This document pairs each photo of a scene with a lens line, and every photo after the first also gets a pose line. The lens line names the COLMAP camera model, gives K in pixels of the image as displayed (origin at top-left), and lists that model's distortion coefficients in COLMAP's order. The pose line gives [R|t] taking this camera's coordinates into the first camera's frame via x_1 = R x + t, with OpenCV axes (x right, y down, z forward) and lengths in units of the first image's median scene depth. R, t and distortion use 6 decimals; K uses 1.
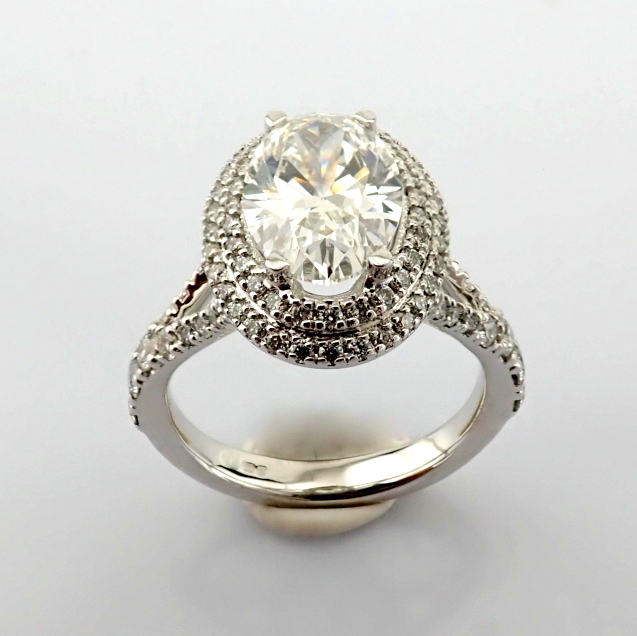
lens RADIAL K [[870.0, 0, 333.5], [0, 870.0, 315.4], [0, 0, 1]] dist [-0.003747, 0.020054]
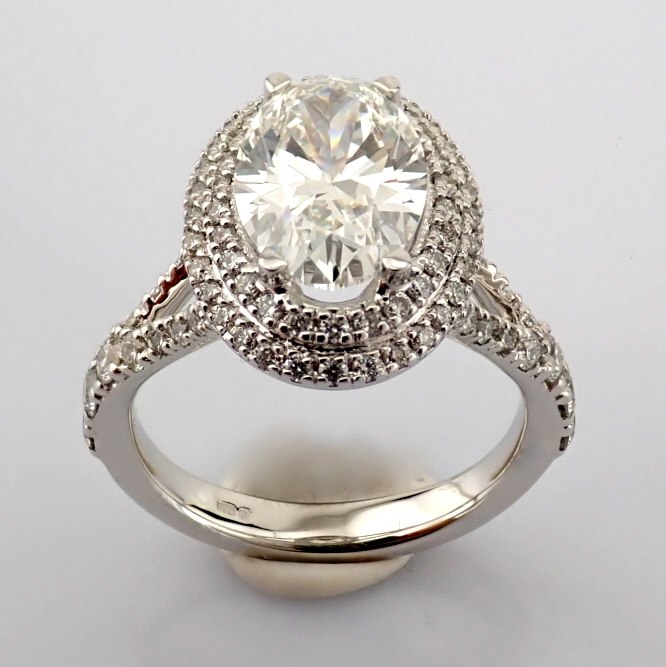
lens RADIAL K [[1196.5, 0, 349.3], [0, 1196.5, 335.2], [0, 0, 1]] dist [0.048397, -1.230617]
pose [[0.999292, 0.037603, 0.001460, 0.008602], [-0.037623, 0.999137, 0.017591, -0.011143], [-0.000797, -0.017634, 0.999844, -0.134508]]
